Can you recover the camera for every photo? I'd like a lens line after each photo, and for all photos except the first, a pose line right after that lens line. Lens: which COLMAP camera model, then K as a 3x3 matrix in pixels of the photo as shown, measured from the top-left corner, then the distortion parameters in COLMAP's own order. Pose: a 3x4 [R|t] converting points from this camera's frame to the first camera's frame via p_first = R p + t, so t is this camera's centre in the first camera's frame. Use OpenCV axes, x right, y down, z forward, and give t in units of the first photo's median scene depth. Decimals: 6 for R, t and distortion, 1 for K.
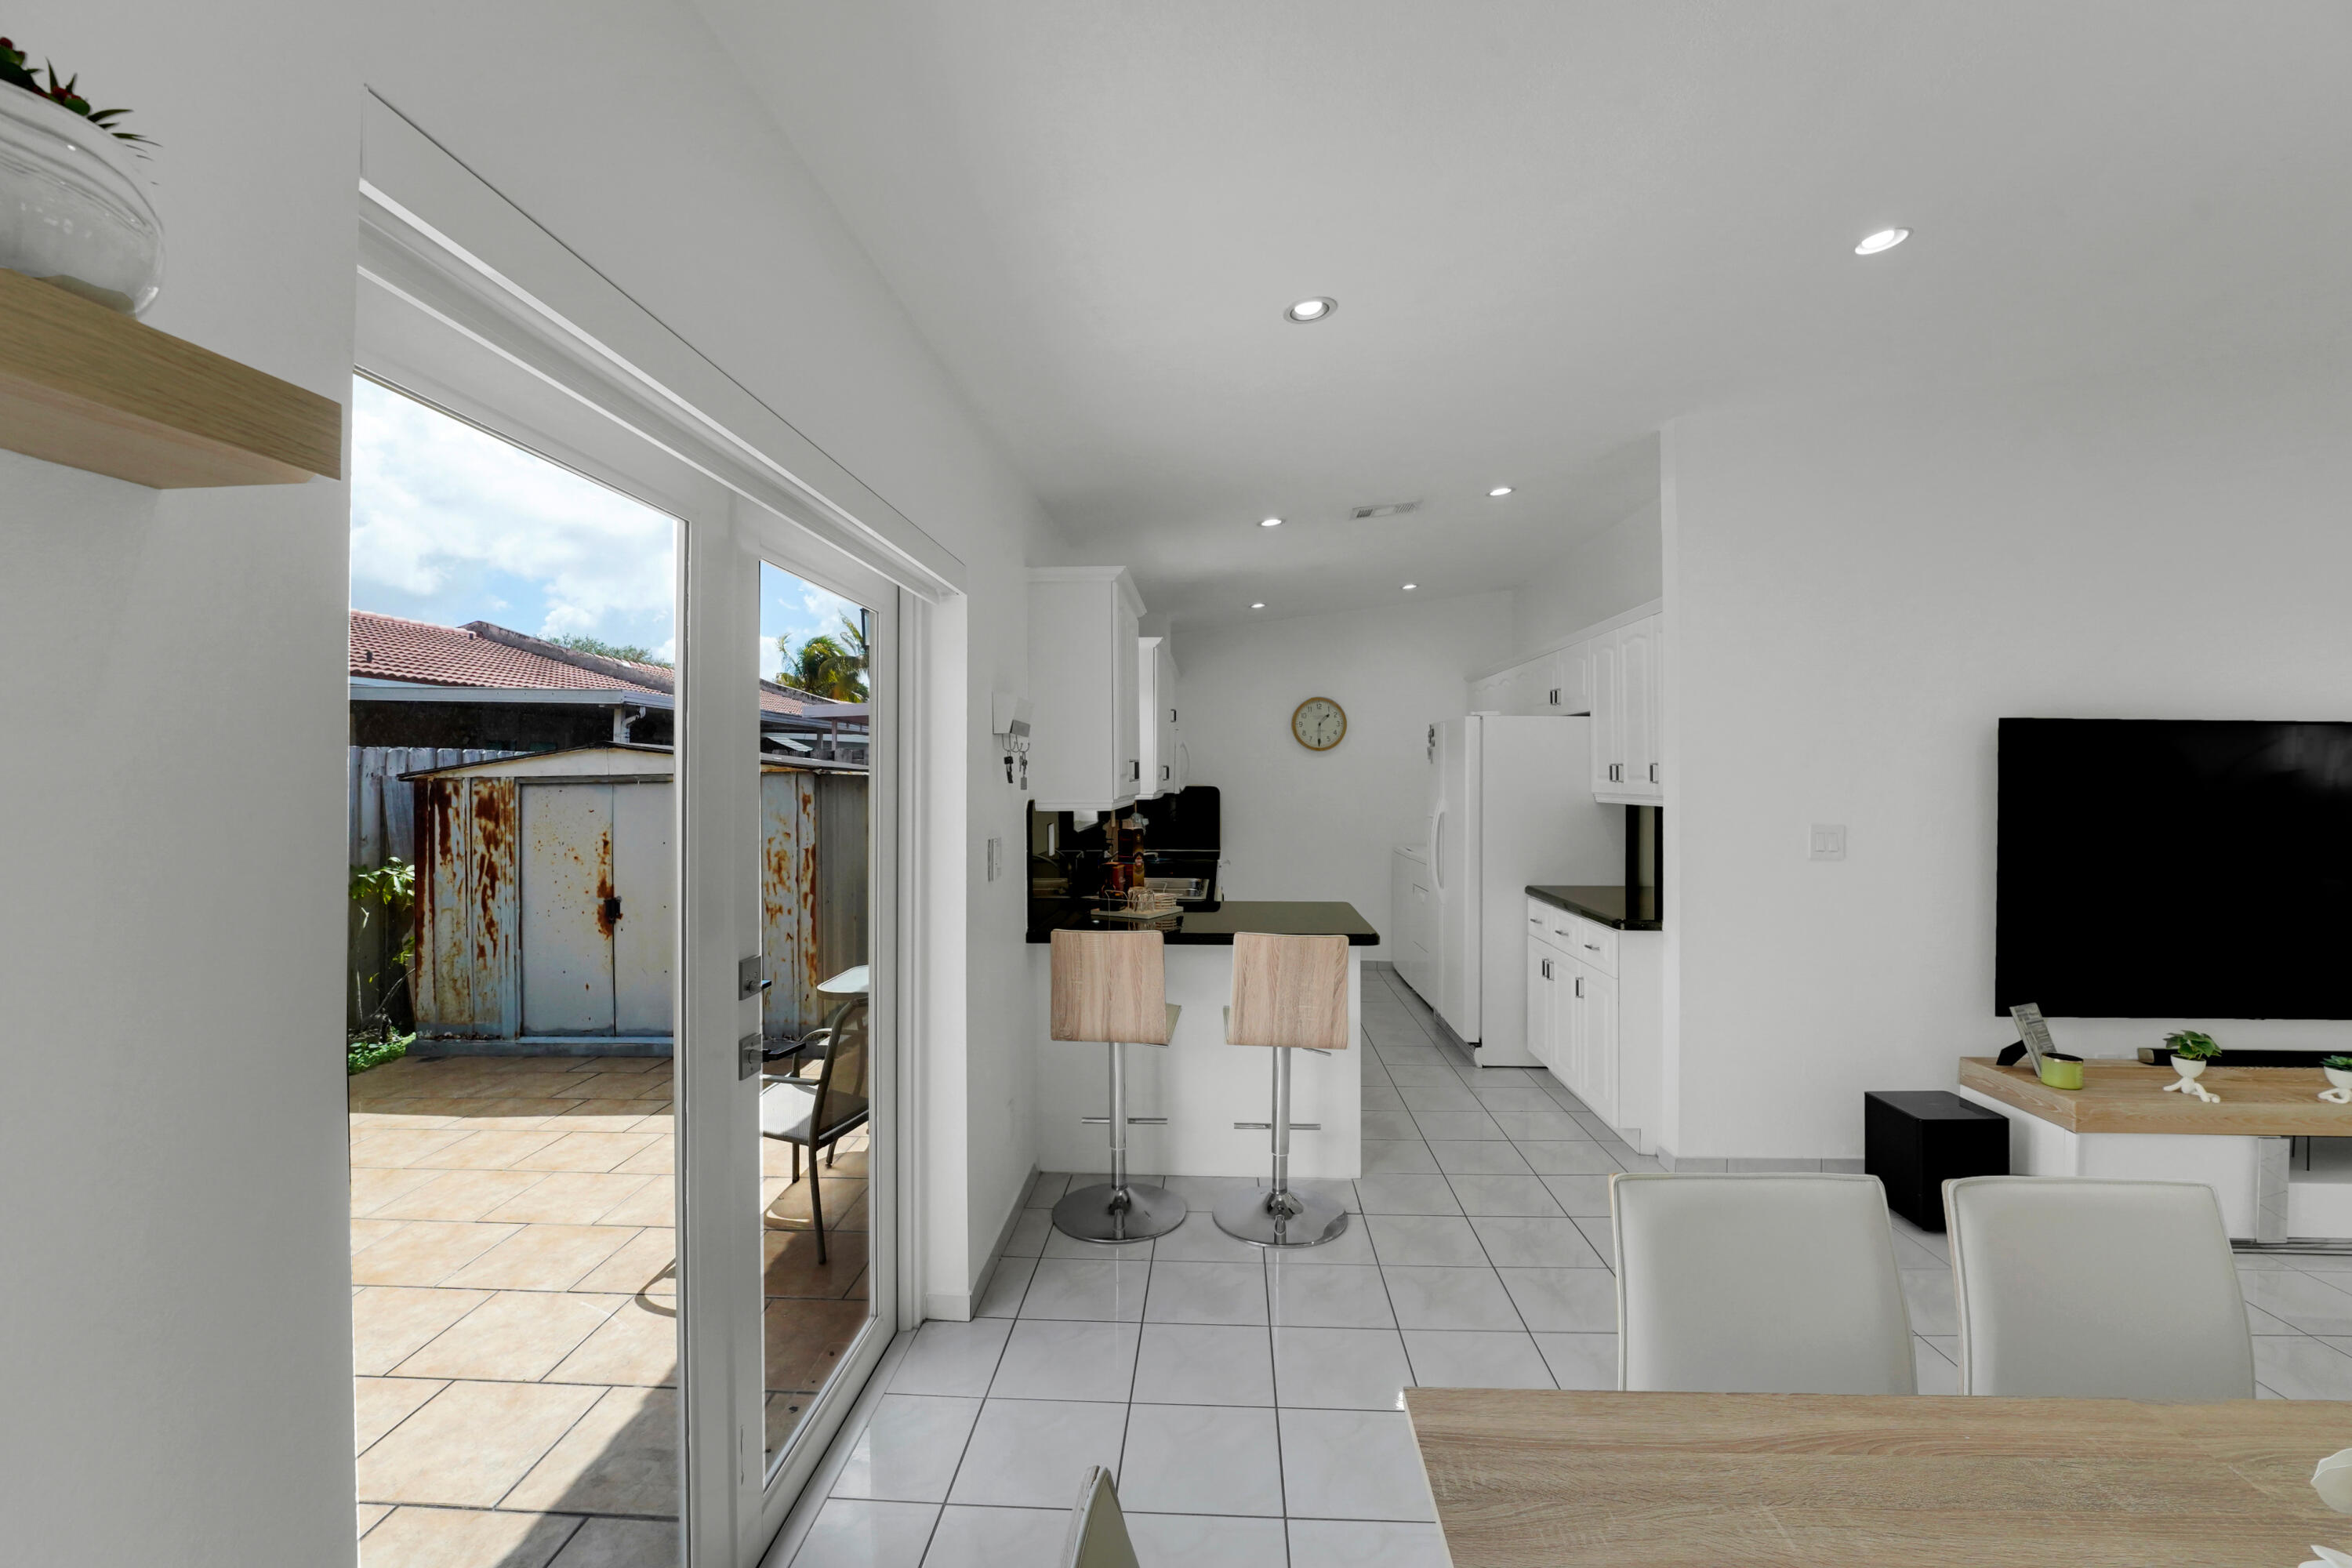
lens RADIAL K [[973.2, 0, 1212.5], [0, 973.2, 753.6], [0, 0, 1]] dist [-0.029664, 0.003279]
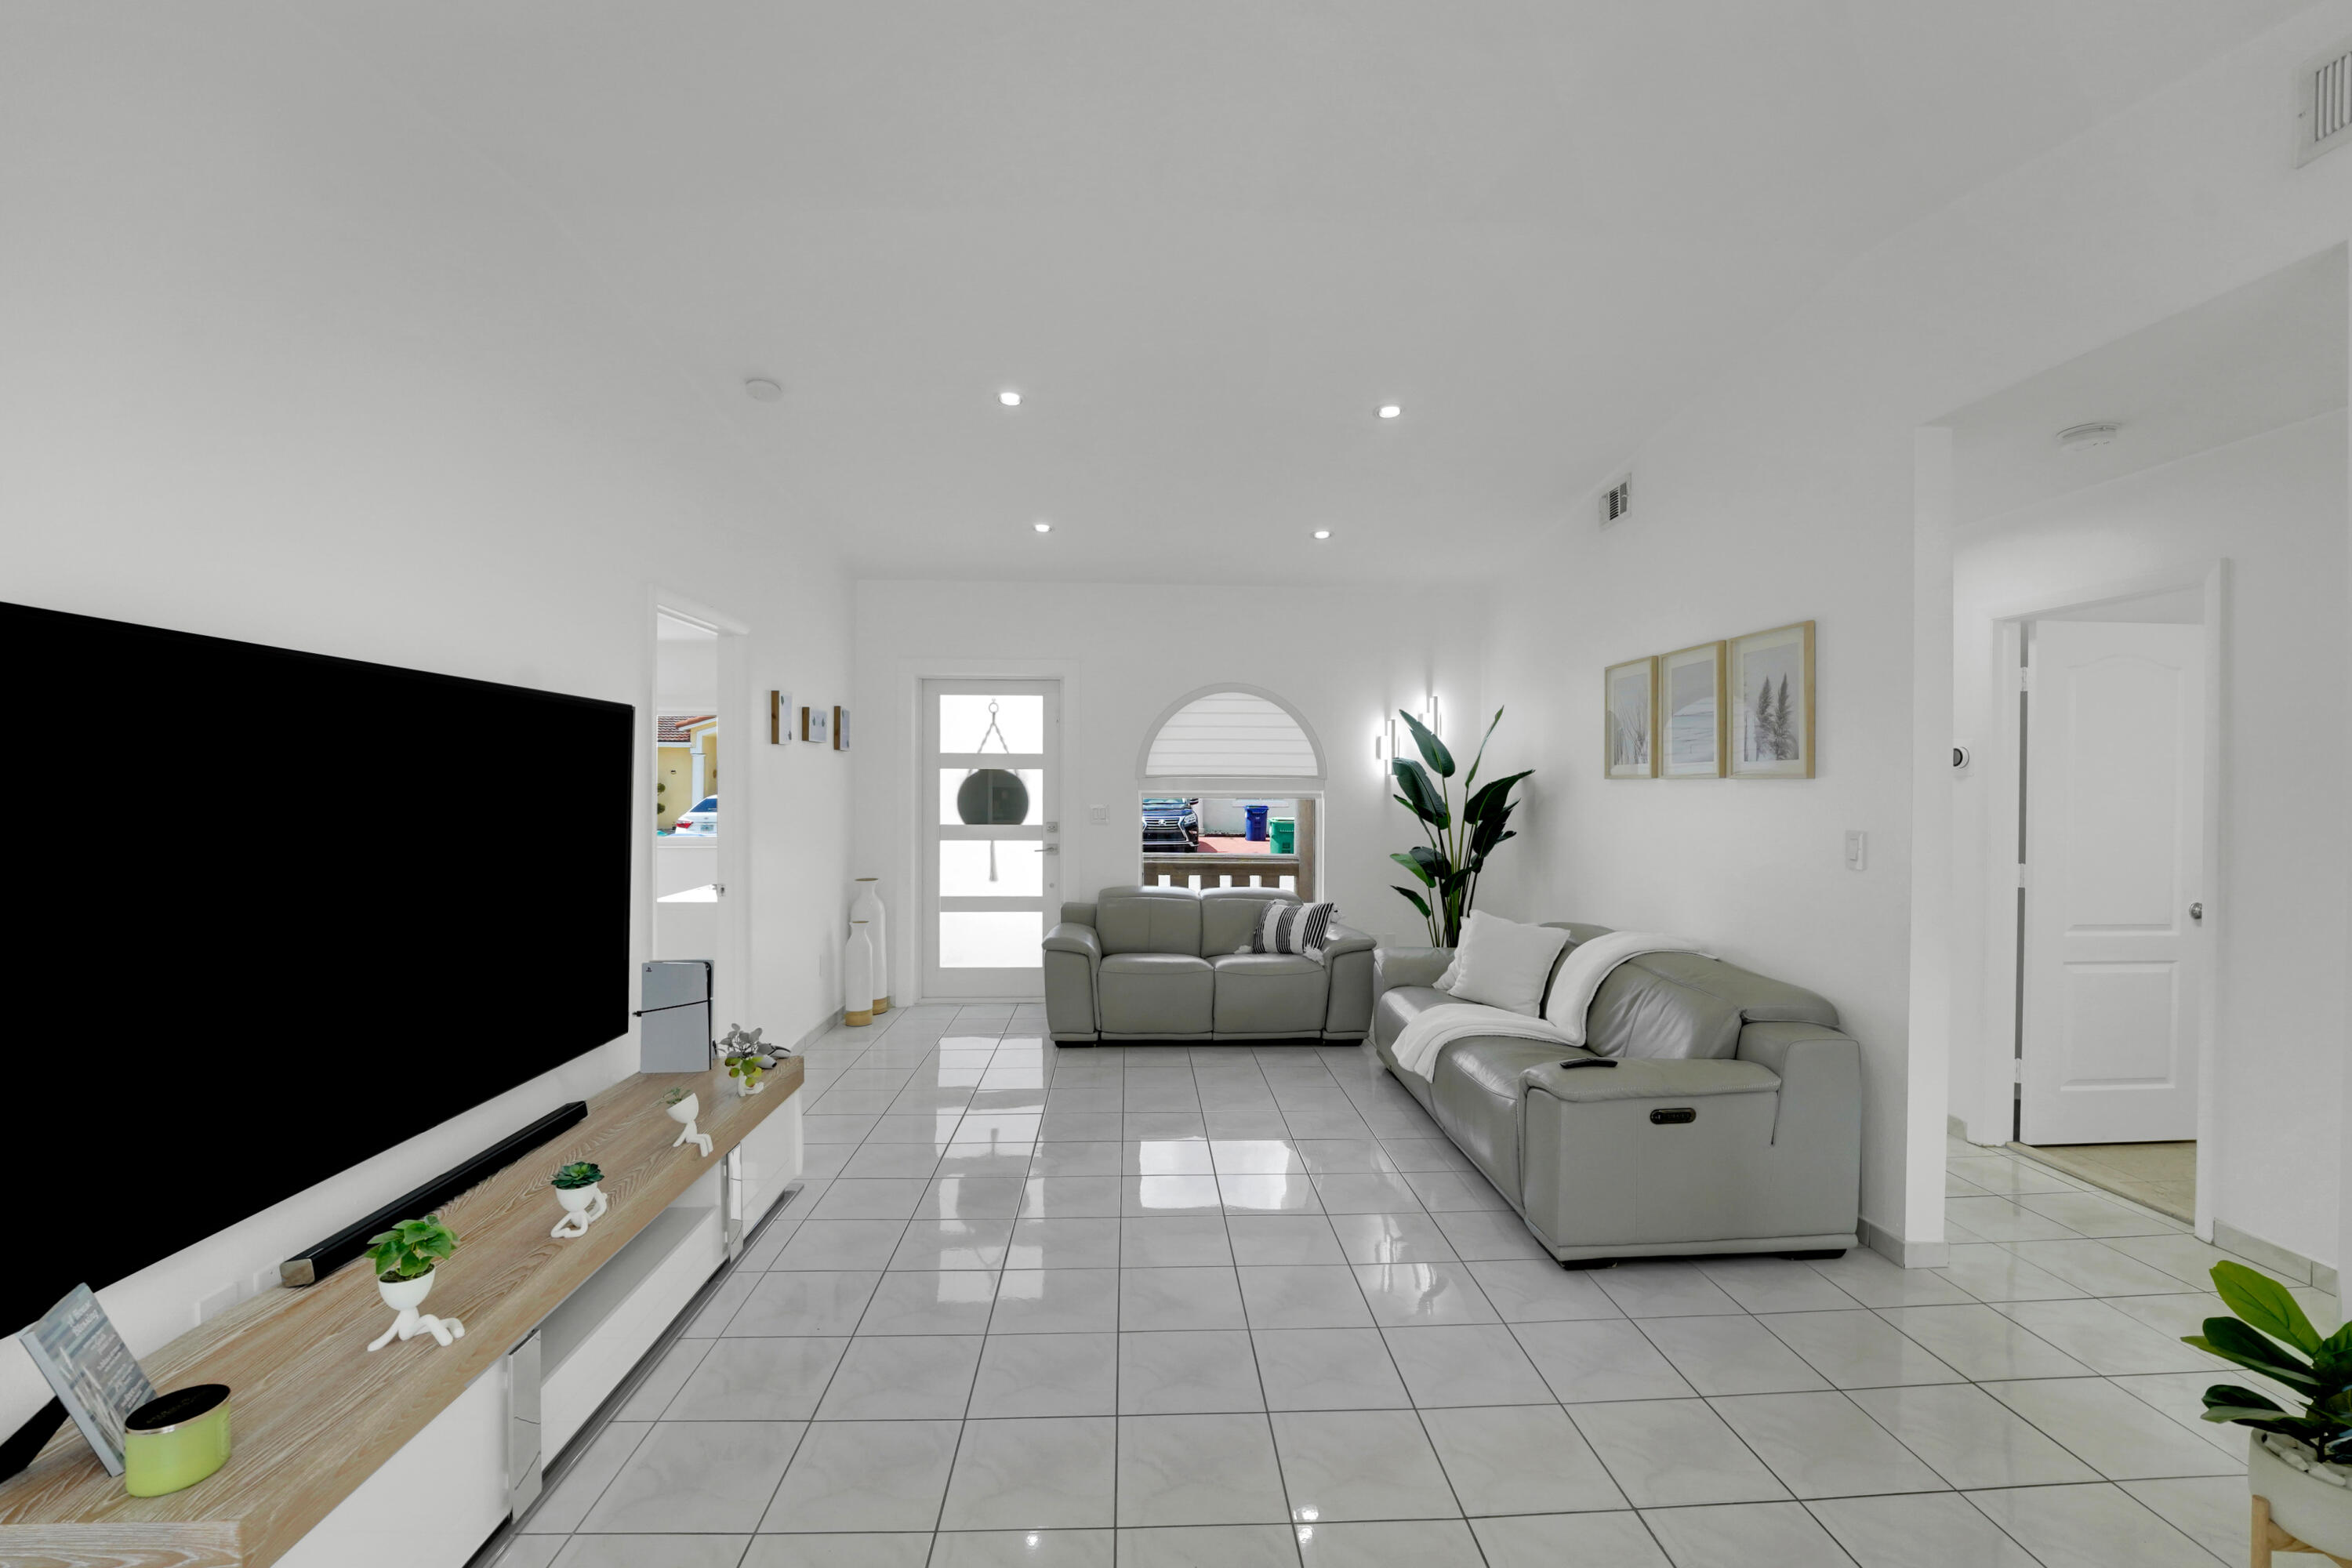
lens RADIAL K [[973.2, 0, 1179.3], [0, 973.2, 790.1], [0, 0, 1]] dist [-0.029664, 0.003279]
pose [[-0.081077, -0.017736, 0.996550, 0.363526], [-0.026902, 0.999516, 0.015601, 0.020804], [-0.996345, -0.025544, -0.081515, 0.480959]]
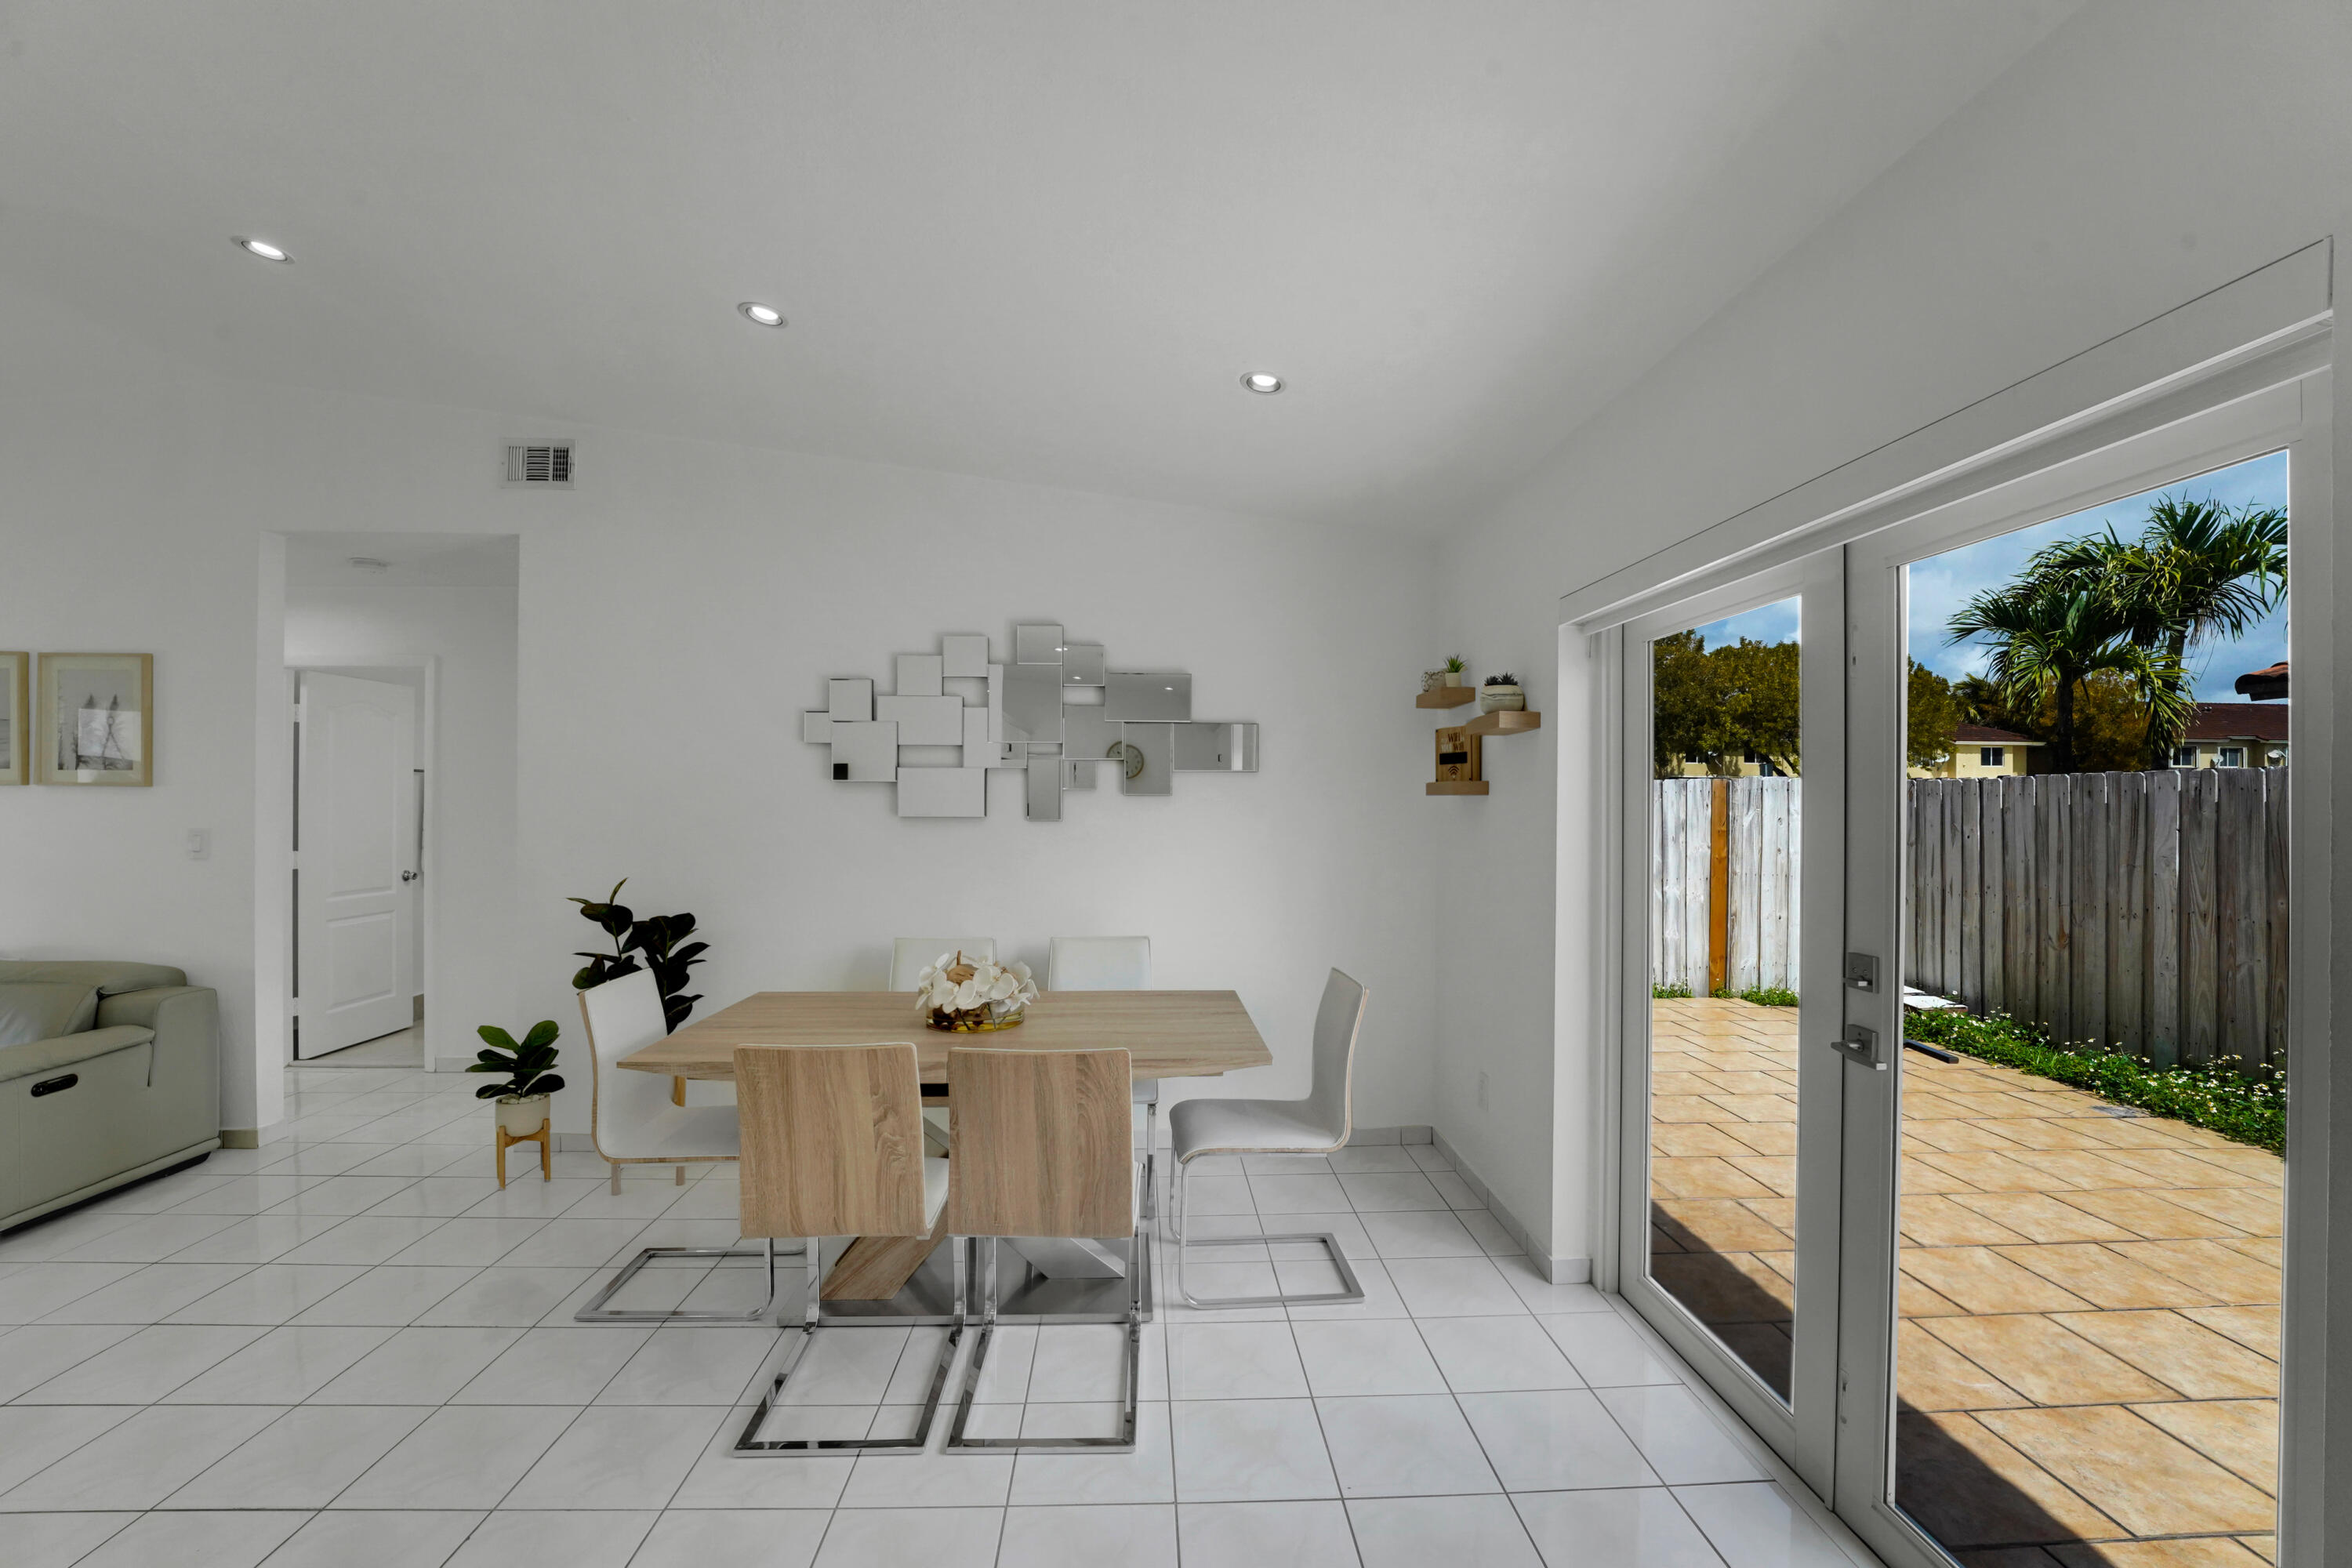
lens RADIAL K [[973.2, 0, 1182.8], [0, 973.2, 800.7], [0, 0, 1]] dist [-0.029664, 0.003279]
pose [[-0.996934, -0.012148, -0.077299, 0.163631], [-0.010703, 0.999761, -0.019074, 0.030821], [0.077512, -0.018188, -0.996826, 0.913304]]
